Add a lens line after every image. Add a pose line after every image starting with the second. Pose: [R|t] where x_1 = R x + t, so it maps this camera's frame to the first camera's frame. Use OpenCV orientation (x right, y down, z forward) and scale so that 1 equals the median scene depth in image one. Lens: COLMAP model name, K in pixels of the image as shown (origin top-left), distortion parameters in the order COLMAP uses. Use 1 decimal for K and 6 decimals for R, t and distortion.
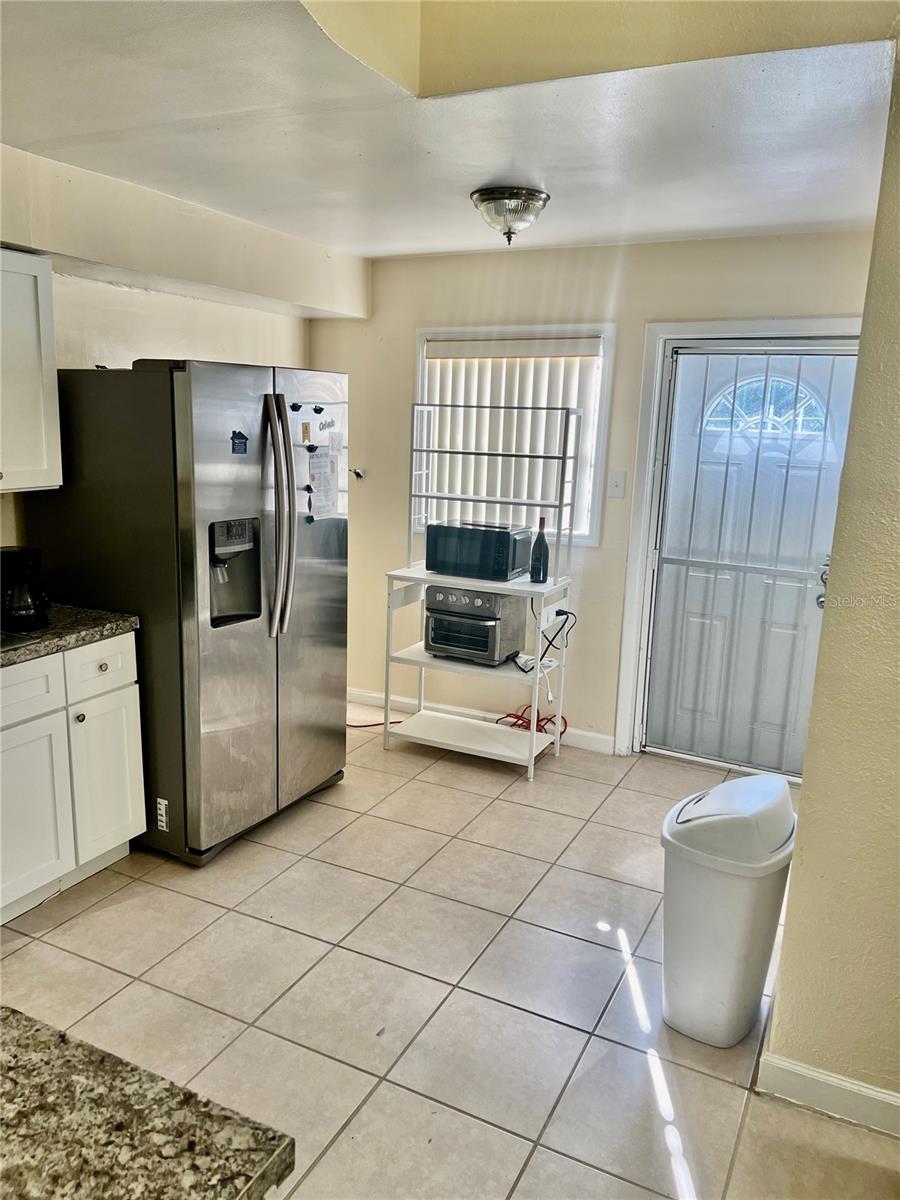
lens RADIAL K [[893.6, 0, 450.0], [0, 893.6, 600.0], [0, 0, 1]] dist [0.013718, 0.001135]
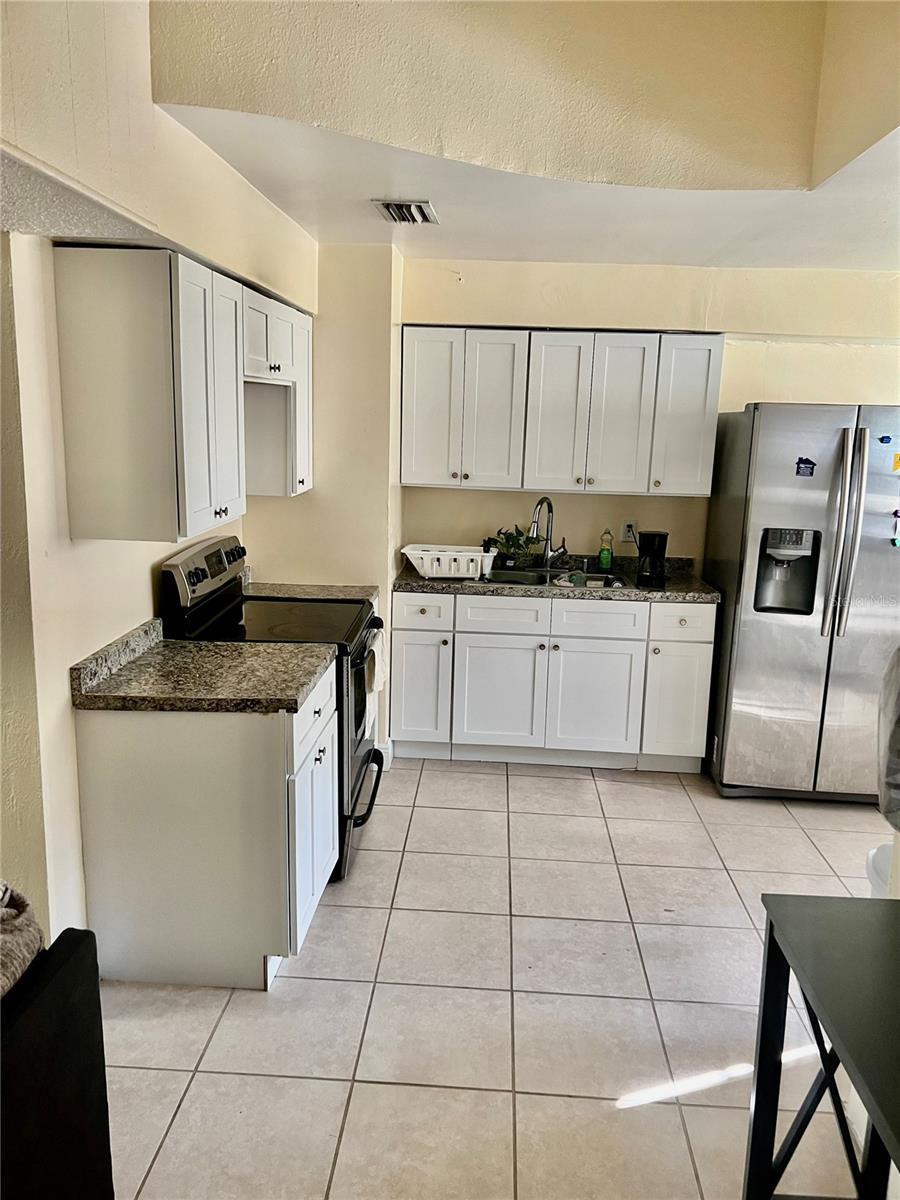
lens RADIAL K [[893.6, 0, 450.0], [0, 893.6, 600.0], [0, 0, 1]] dist [0.013718, 0.001135]
pose [[0.400996, 0.161099, -0.901803, 0.697301], [-0.208159, 0.974689, 0.081559, 0.002499], [0.892117, 0.155014, 0.424380, 0.073758]]
